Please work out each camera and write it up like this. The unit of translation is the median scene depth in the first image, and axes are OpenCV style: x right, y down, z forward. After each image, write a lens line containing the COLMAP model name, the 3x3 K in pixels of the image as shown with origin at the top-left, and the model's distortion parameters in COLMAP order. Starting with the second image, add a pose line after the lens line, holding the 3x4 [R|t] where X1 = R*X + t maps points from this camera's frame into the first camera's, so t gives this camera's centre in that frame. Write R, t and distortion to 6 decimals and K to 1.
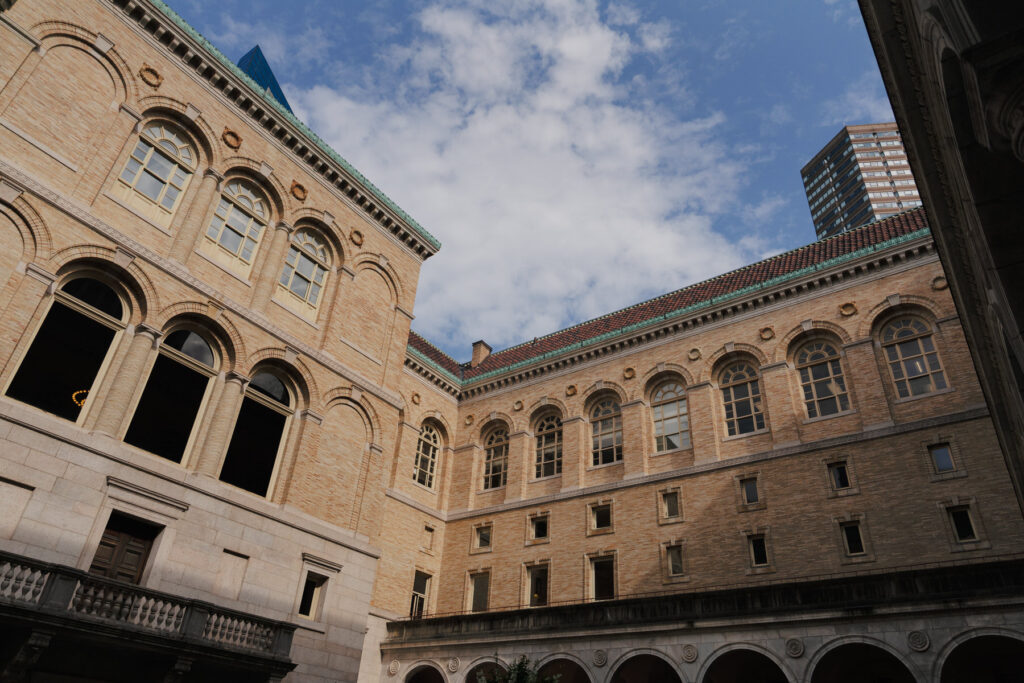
lens RADIAL K [[673.1, 0, 507.2], [0, 673.1, 347.0], [0, 0, 1]] dist [-0.008717, 0.006634]
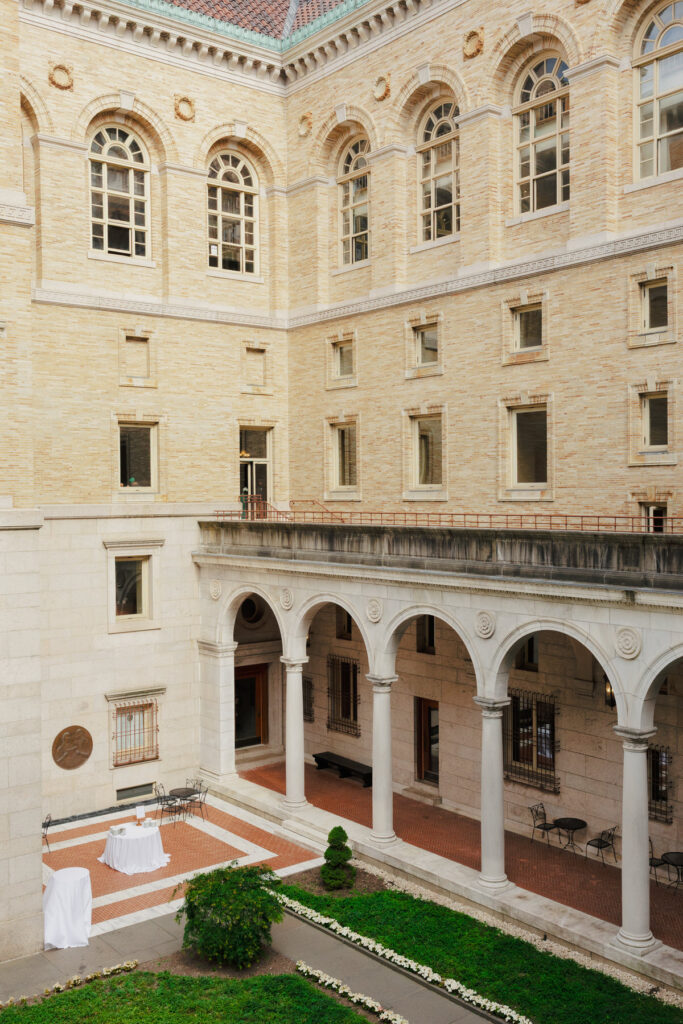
lens RADIAL K [[1016.9, 0, 327.9], [0, 1016.9, 519.5], [0, 0, 1]] dist [0.028855, 0.000000]
pose [[0.961576, -0.065325, -0.266655, 0.176884], [0.202976, 0.823163, 0.530286, -0.063621], [0.184859, -0.564034, 0.804793, 0.245771]]
